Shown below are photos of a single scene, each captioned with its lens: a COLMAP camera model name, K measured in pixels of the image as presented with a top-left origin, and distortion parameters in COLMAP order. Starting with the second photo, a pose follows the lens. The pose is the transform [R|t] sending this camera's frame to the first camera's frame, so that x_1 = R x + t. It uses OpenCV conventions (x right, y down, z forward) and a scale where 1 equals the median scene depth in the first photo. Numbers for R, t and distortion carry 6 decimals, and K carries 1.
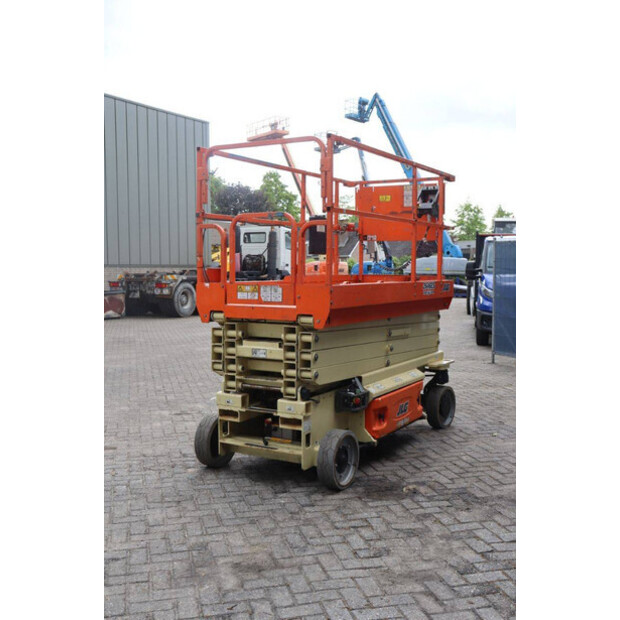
lens RADIAL K [[706.4, 0, 305.3], [0, 706.4, 307.3], [0, 0, 1]] dist [0.008211, 0.000000]
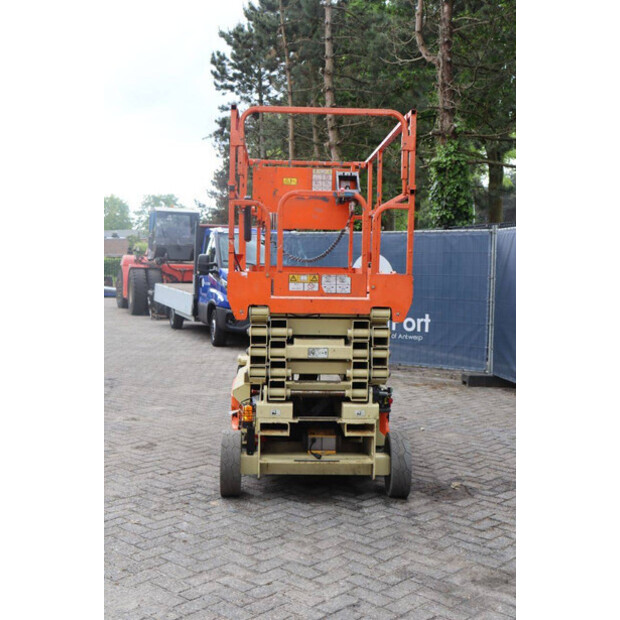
lens RADIAL K [[800.9, 0, 310.1], [0, 800.9, 311.0], [0, 0, 1]] dist [0.068314, 0.000000]
pose [[0.839719, -0.017169, 0.542749, -0.617527], [0.015590, 0.999850, 0.007508, 0.006058], [-0.542797, 0.002157, 0.839861, 0.183852]]
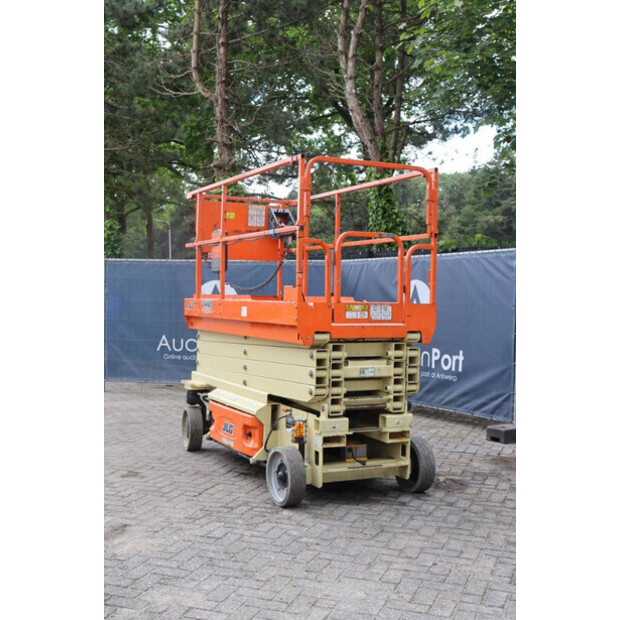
lens RADIAL K [[800.9, 0, 311.8], [0, 800.9, 309.3], [0, 0, 1]] dist [0.068314, 0.000000]
pose [[0.553097, -0.008335, 0.833075, -1.072503], [0.033827, 0.999350, -0.012460, -0.012665], [-0.832430, 0.035072, 0.553020, 0.444097]]
